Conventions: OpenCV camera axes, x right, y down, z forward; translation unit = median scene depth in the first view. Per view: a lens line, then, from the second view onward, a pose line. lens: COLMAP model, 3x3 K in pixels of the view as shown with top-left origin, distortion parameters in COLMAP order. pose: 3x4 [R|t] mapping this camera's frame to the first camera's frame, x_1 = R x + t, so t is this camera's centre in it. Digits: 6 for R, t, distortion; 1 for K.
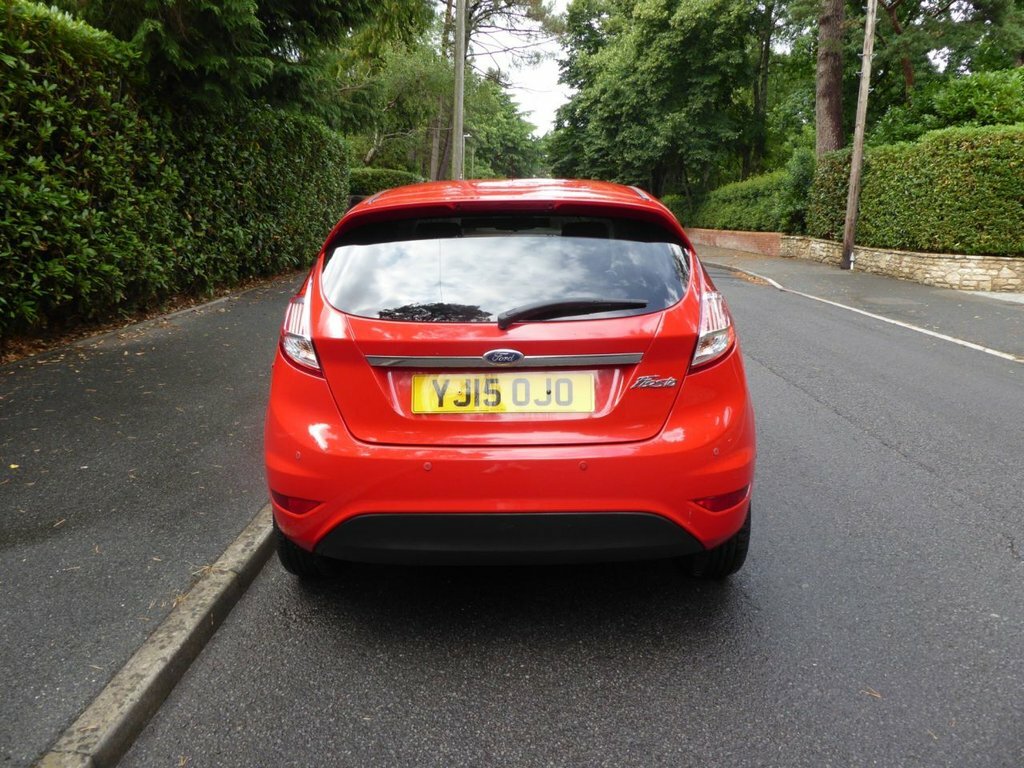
lens RADIAL K [[833.3, 0, 501.5], [0, 833.3, 384.1], [0, 0, 1]] dist [-0.008744, -0.020354]
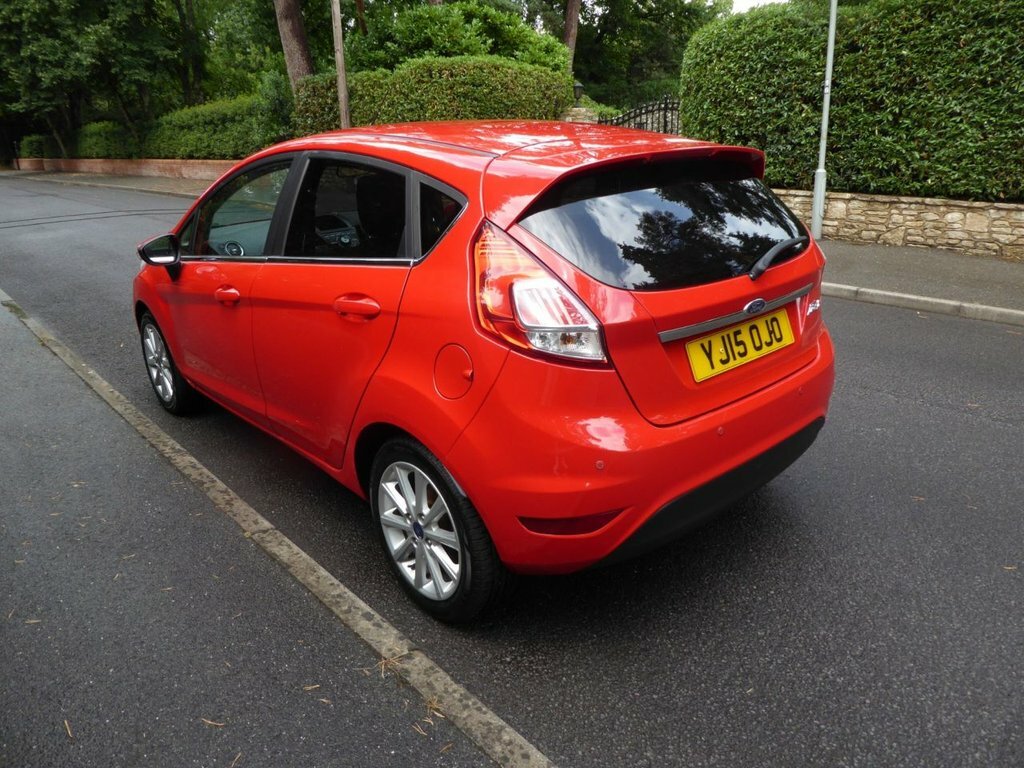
lens RADIAL K [[830.2, 0, 512.0], [0, 830.2, 384.0], [0, 0, 1]] dist [-0.001056, -0.011951]
pose [[0.703868, -0.227974, 0.672754, -0.212288], [0.166082, 0.973665, 0.156181, -0.034652], [-0.690642, 0.001802, 0.723194, 0.109459]]
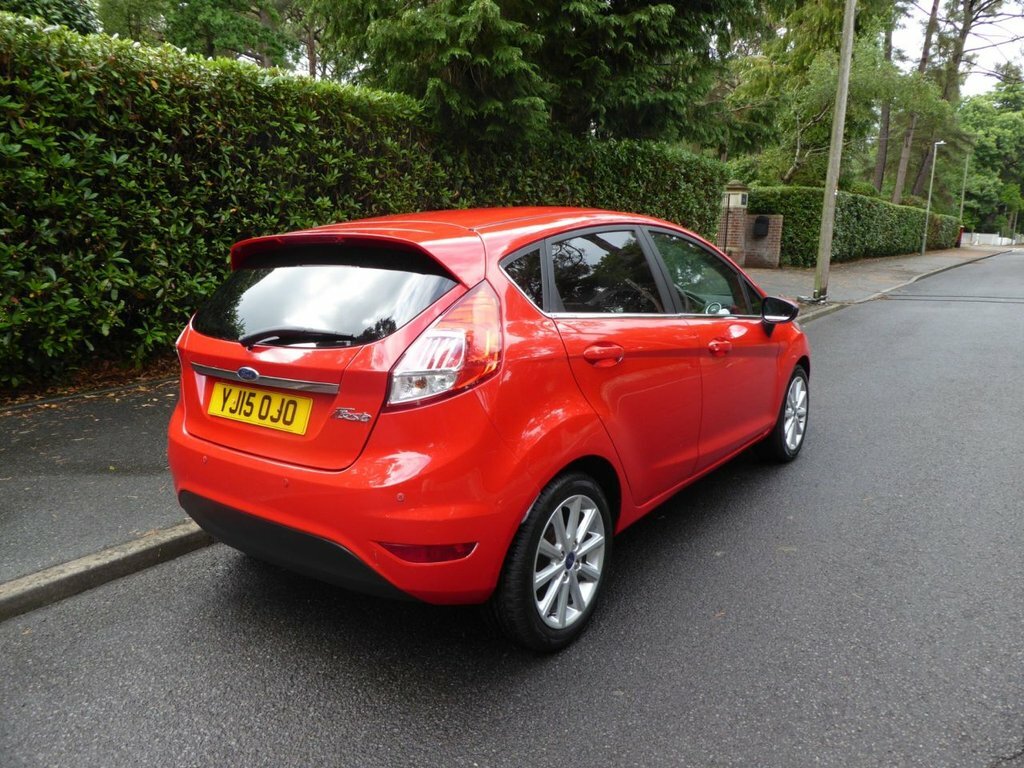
lens RADIAL K [[822.8, 0, 512.0], [0, 822.8, 384.0], [0, 0, 1]] dist [-0.027048, -0.011303]
pose [[0.769840, 0.102257, -0.629992, 0.225673], [-0.113141, 0.993313, 0.022974, -0.019770], [0.628129, 0.053592, 0.776262, 0.085629]]
